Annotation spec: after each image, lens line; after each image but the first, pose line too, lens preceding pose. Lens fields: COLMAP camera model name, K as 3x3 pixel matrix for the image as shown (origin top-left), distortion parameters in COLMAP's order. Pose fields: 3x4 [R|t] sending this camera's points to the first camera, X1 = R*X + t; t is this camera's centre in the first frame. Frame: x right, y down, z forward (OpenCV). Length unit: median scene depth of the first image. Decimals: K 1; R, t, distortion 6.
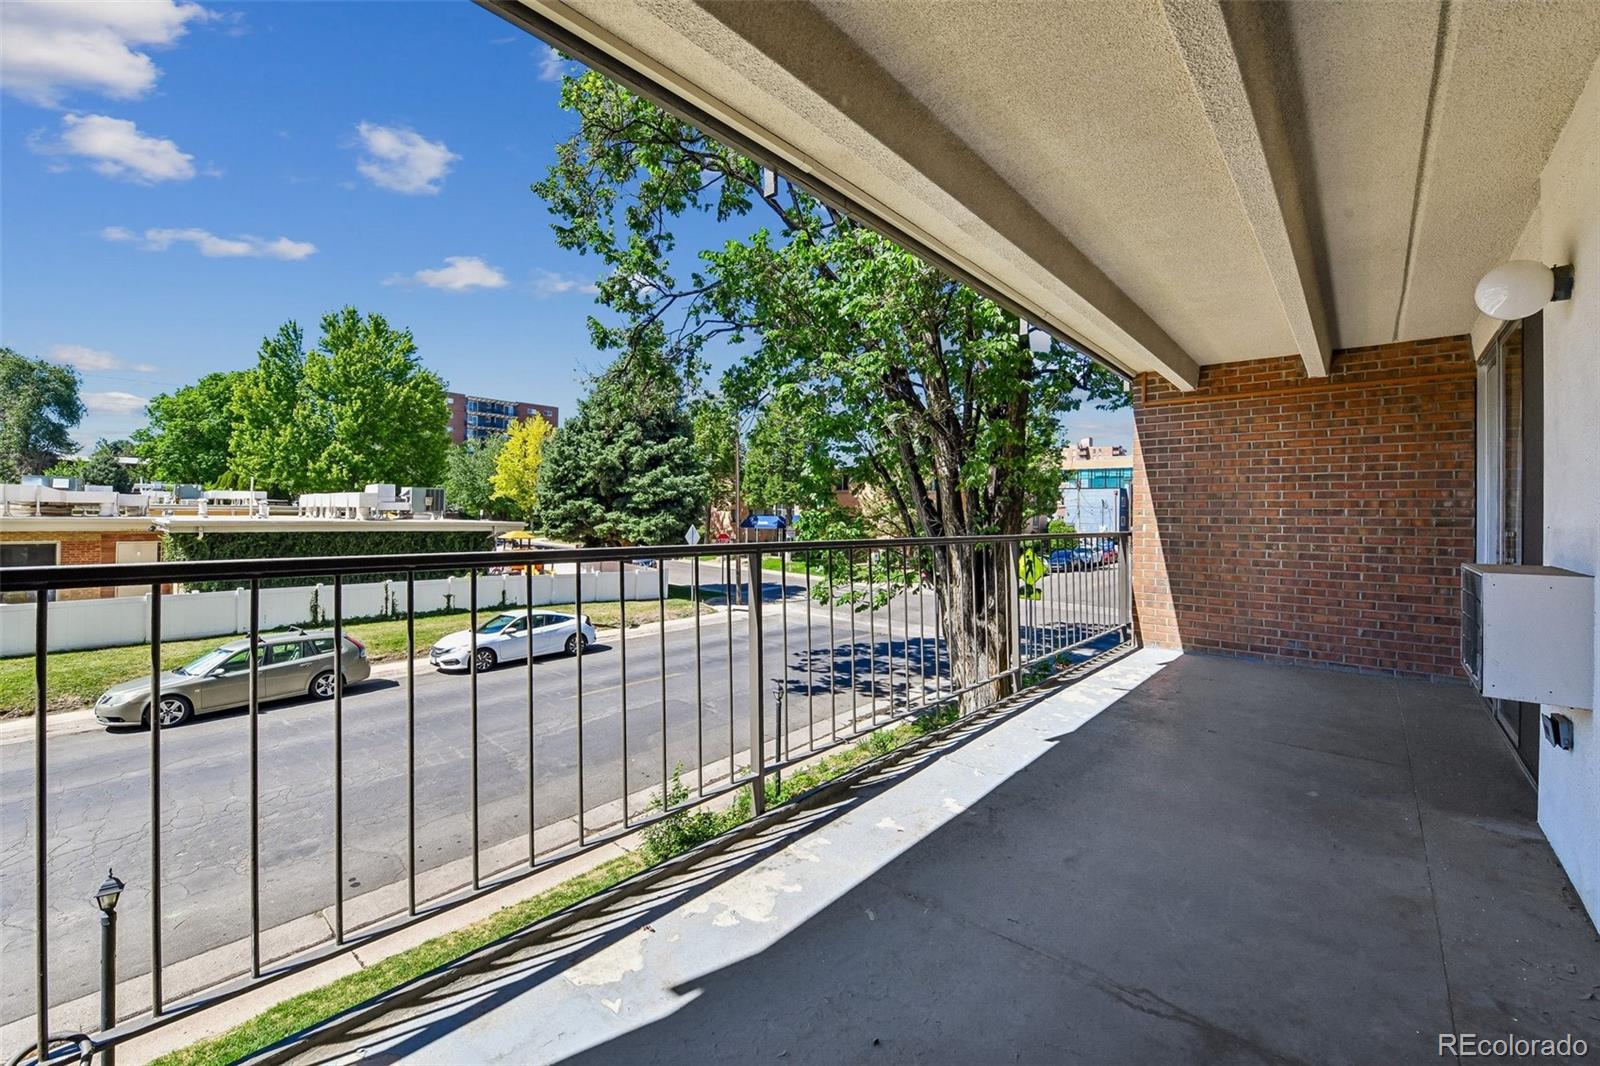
lens RADIAL K [[656.7, 0, 803.9], [0, 656.7, 512.4], [0, 0, 1]] dist [-0.020150, -0.000483]
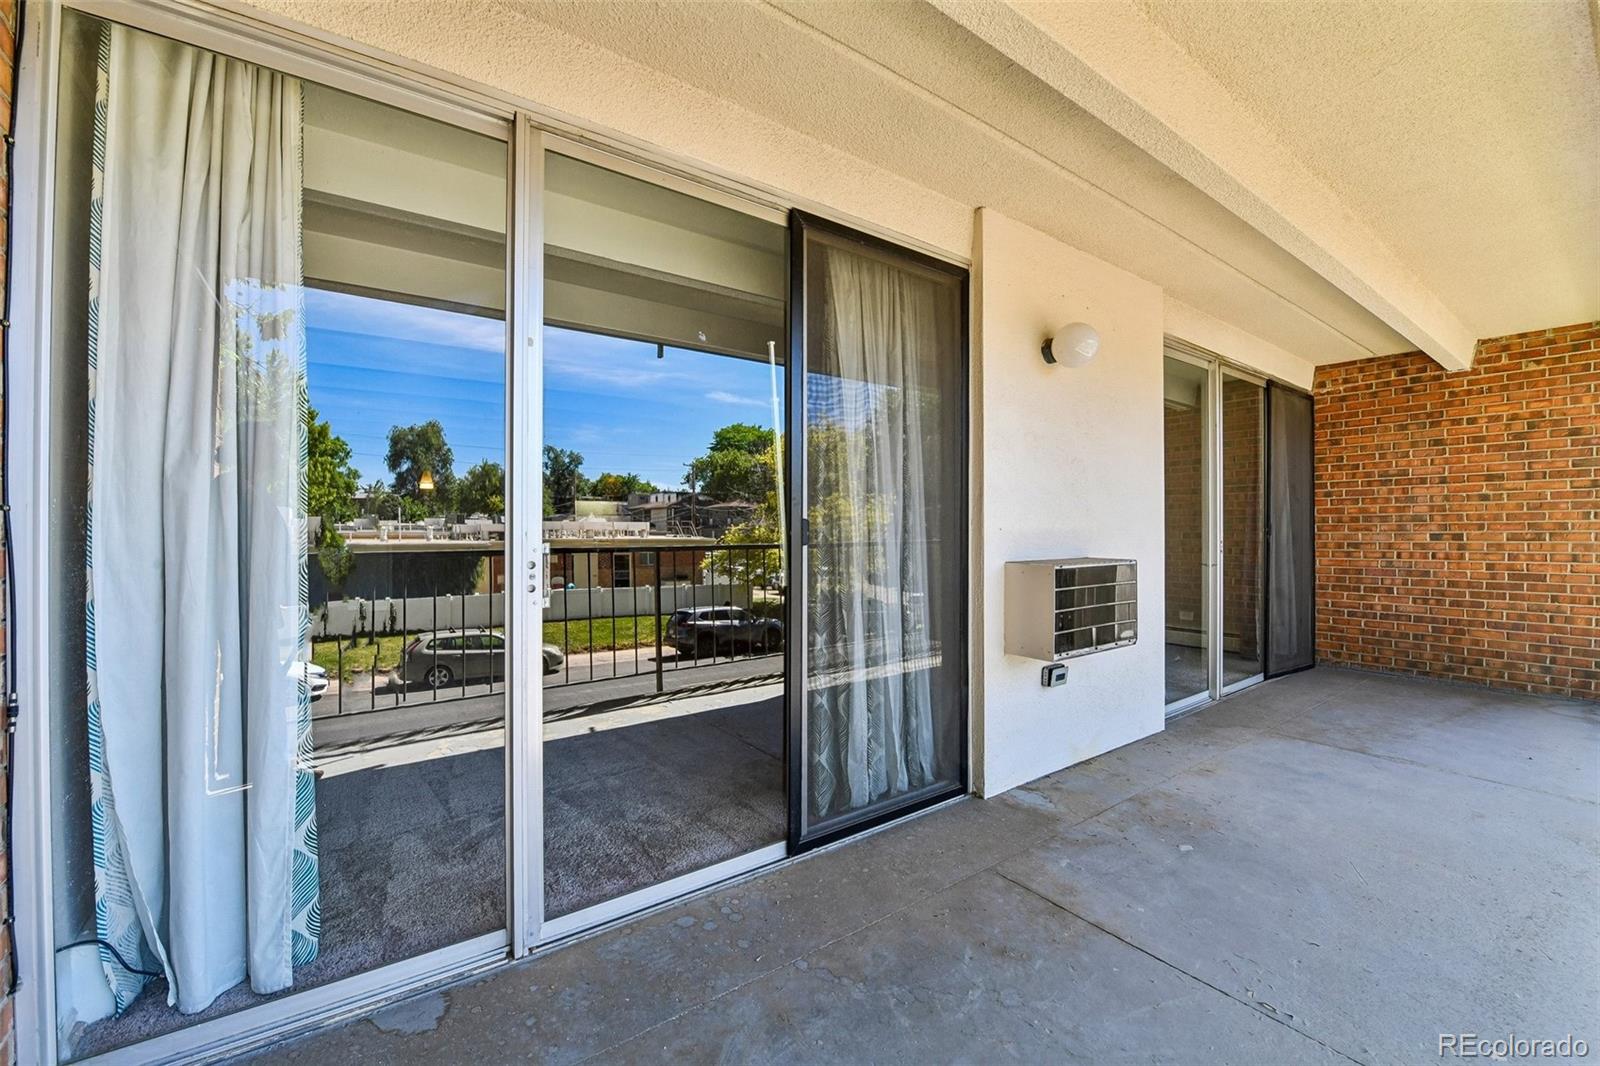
lens RADIAL K [[647.1, 0, 808.3], [0, 647.1, 528.7], [0, 0, 1]] dist [-0.021284, -0.000151]
pose [[-0.974518, -0.014684, 0.223829, 0.068634], [-0.014696, 0.999891, 0.001616, 0.001520], [-0.223828, -0.001714, -0.974627, 0.121416]]
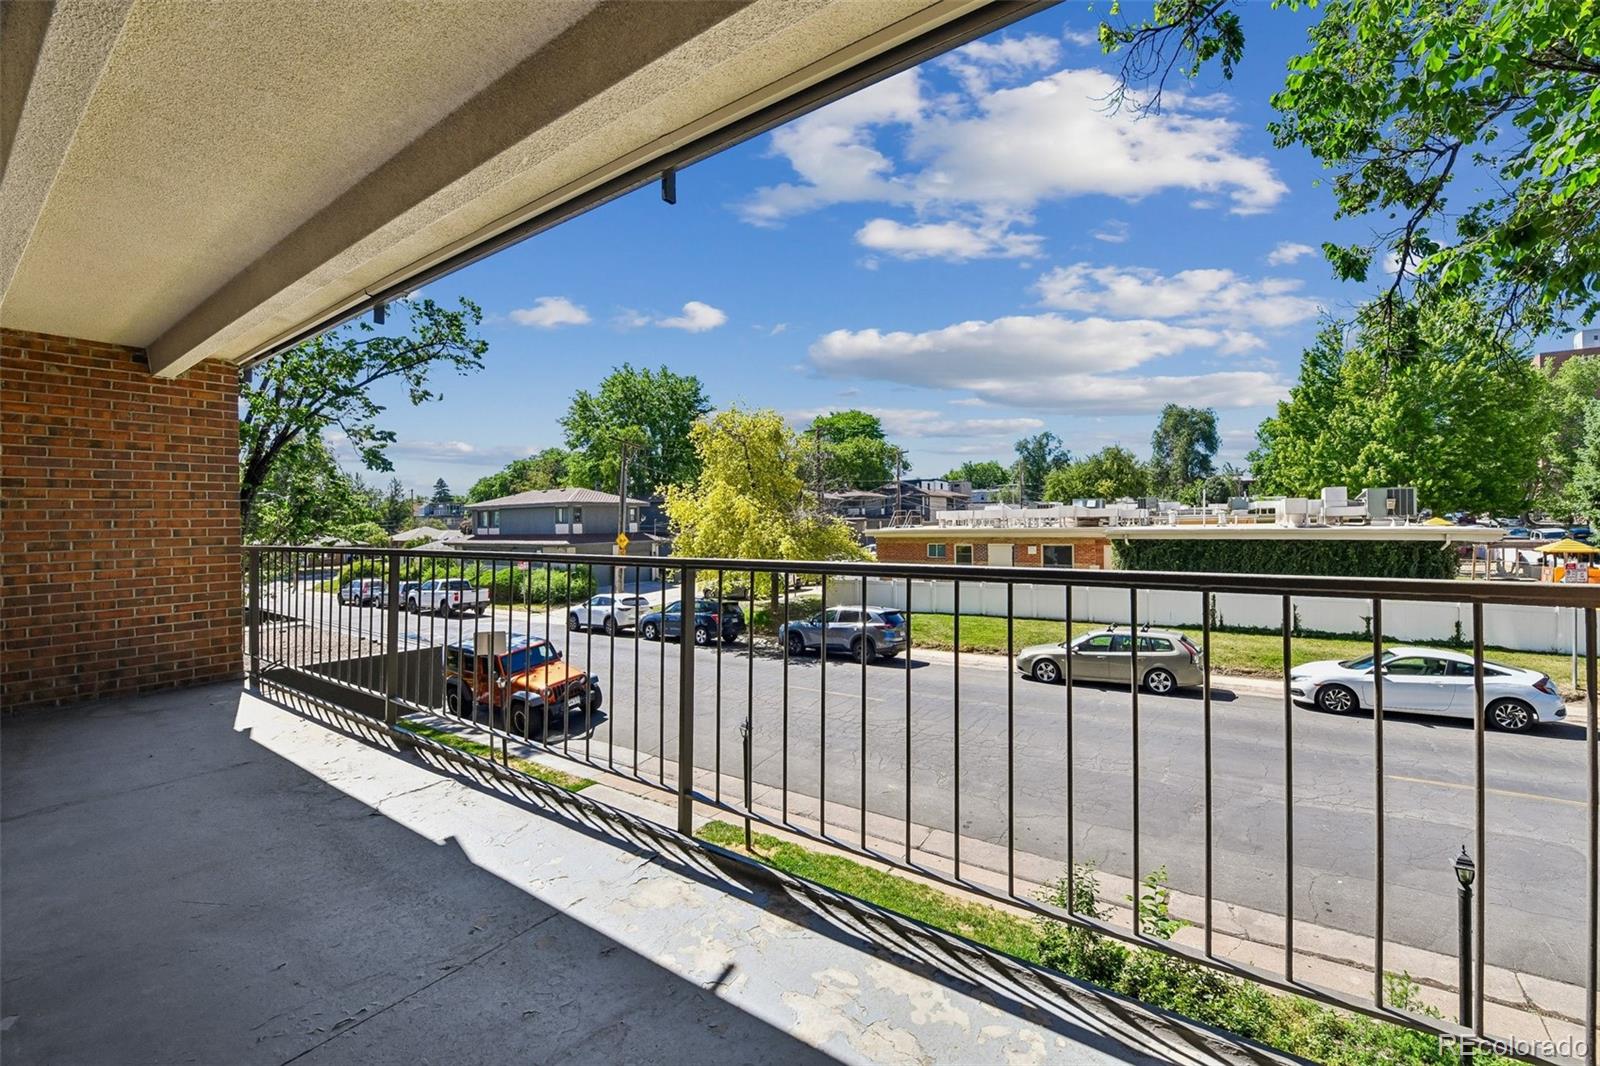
lens RADIAL K [[647.1, 0, 808.3], [0, 647.1, 528.7], [0, 0, 1]] dist [-0.021284, -0.000151]
pose [[0.109603, -0.006147, -0.993956, 0.087673], [0.020920, 0.999774, -0.003876, 0.001359], [0.993755, -0.020368, 0.109707, 0.103156]]
